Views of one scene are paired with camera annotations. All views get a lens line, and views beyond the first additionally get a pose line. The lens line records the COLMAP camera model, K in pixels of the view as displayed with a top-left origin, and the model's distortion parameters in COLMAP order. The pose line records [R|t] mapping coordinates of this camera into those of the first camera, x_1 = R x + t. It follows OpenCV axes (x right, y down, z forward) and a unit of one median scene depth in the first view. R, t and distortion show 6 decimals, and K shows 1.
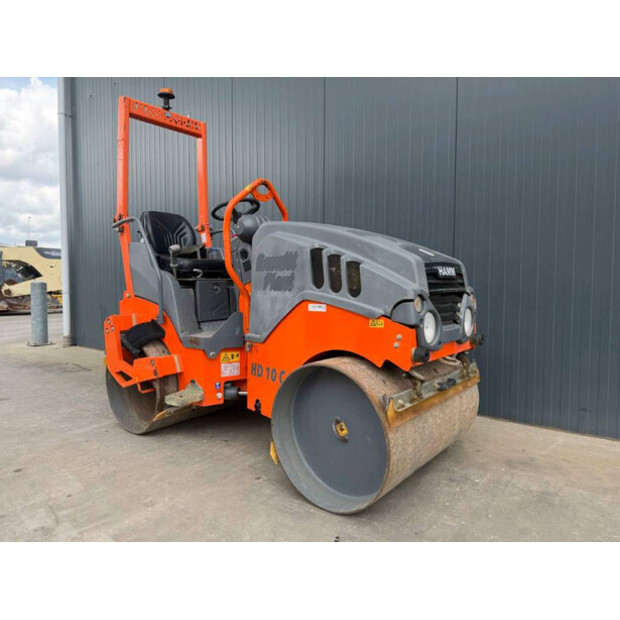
lens RADIAL K [[440.3, 0, 314.4], [0, 440.3, 308.5], [0, 0, 1]] dist [0.050241, -0.079352]
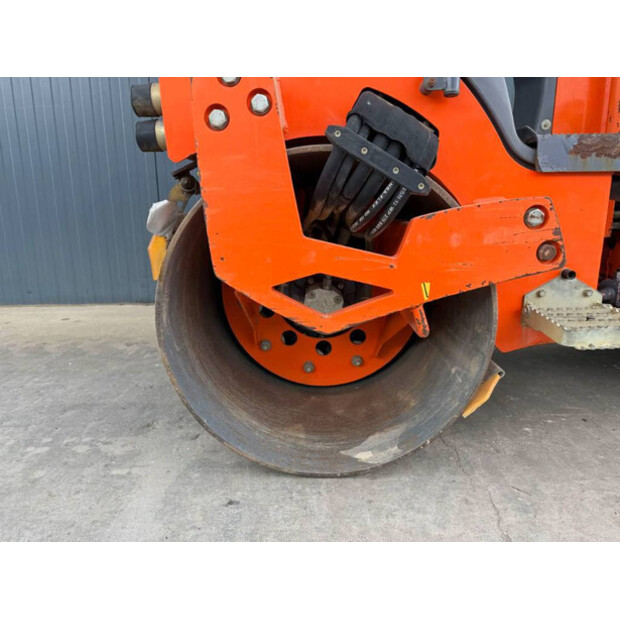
lens RADIAL K [[437.9, 0, 312.3], [0, 437.9, 309.4], [0, 0, 1]] dist [0.054930, -0.078828]
pose [[0.796132, -0.134212, 0.590051, -0.751832], [0.041505, 0.984909, 0.168025, 0.150383], [-0.603698, -0.109280, 0.789688, 1.004338]]
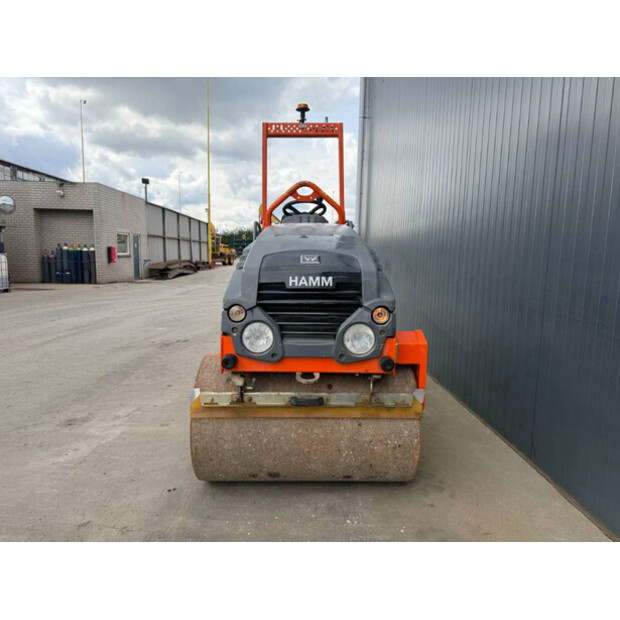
lens RADIAL K [[437.9, 0, 312.3], [0, 437.9, 309.4], [0, 0, 1]] dist [0.054930, -0.078828]
pose [[0.637495, 0.111069, -0.762406, 0.914301], [-0.056466, 0.993628, 0.097540, -0.103937], [0.768383, -0.019131, 0.639705, 0.387468]]
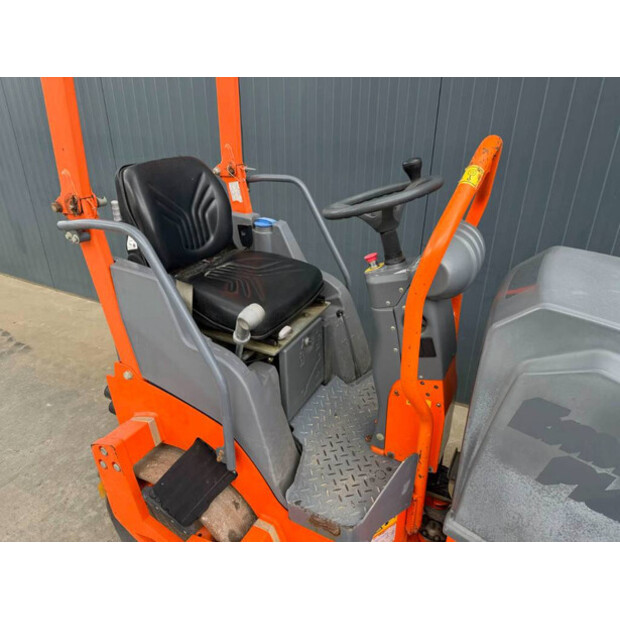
lens RADIAL K [[438.3, 0, 311.4], [0, 438.3, 307.5], [0, 0, 1]] dist [0.044042, -0.001885]
pose [[0.988504, -0.061509, 0.138118, -0.391376], [0.004976, 0.926250, 0.376878, -0.365841], [-0.151113, -0.371858, 0.915908, 0.772587]]
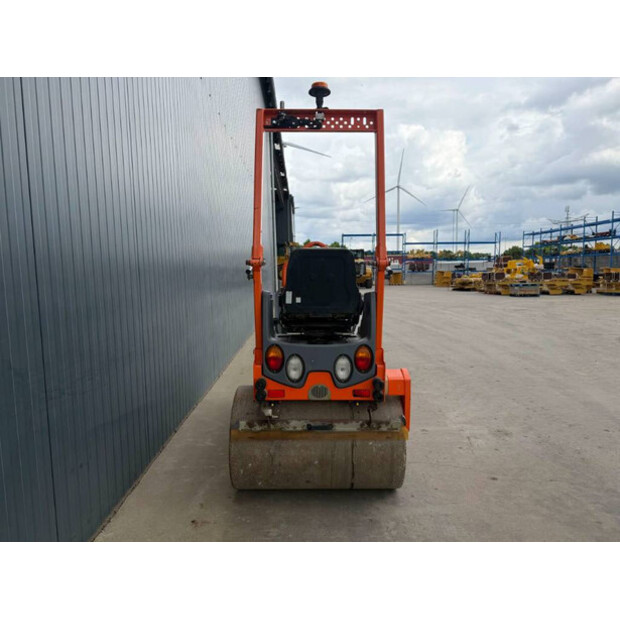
lens RADIAL K [[438.3, 0, 311.4], [0, 438.3, 307.5], [0, 0, 1]] dist [0.044042, -0.001885]
pose [[-0.624320, -0.056942, 0.779091, -1.355918], [0.056724, 0.991402, 0.117915, -0.305156], [-0.779107, 0.117810, -0.615722, 2.217716]]
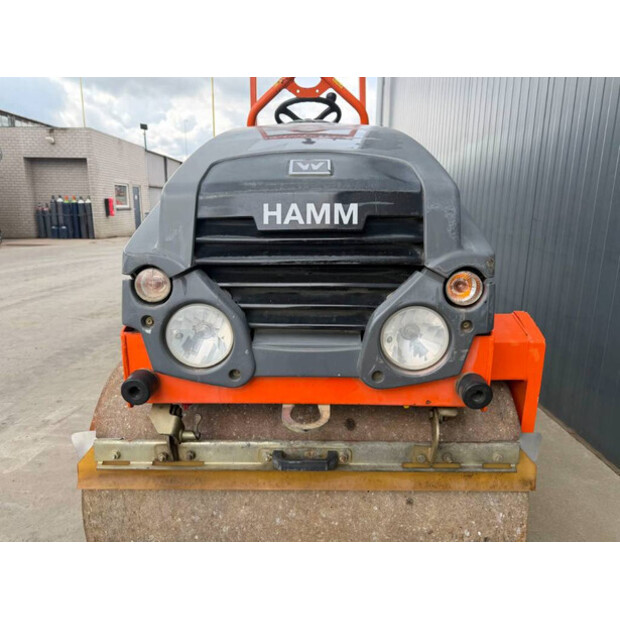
lens RADIAL K [[440.3, 0, 314.4], [0, 440.3, 308.5], [0, 0, 1]] dist [0.050241, -0.079352]
pose [[0.620272, 0.184061, -0.762485, 0.580108], [-0.048005, 0.979164, 0.197315, -0.070990], [0.782916, -0.085786, 0.616184, 0.679120]]
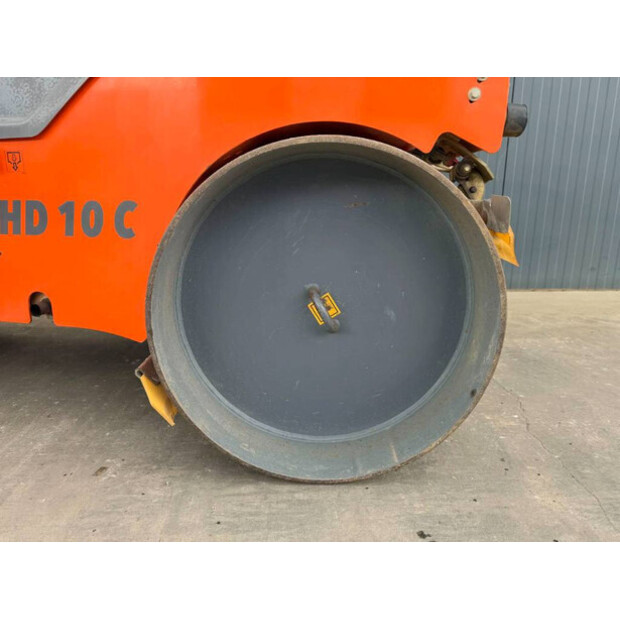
lens RADIAL K [[464.2, 0, 302.5], [0, 464.2, 307.4], [0, 0, 1]] dist [-0.007425, -0.006459]
pose [[0.779604, -0.149744, 0.608108, -0.217392], [0.029870, 0.978780, 0.202727, 0.155924], [-0.625561, -0.139883, 0.767533, 0.577501]]
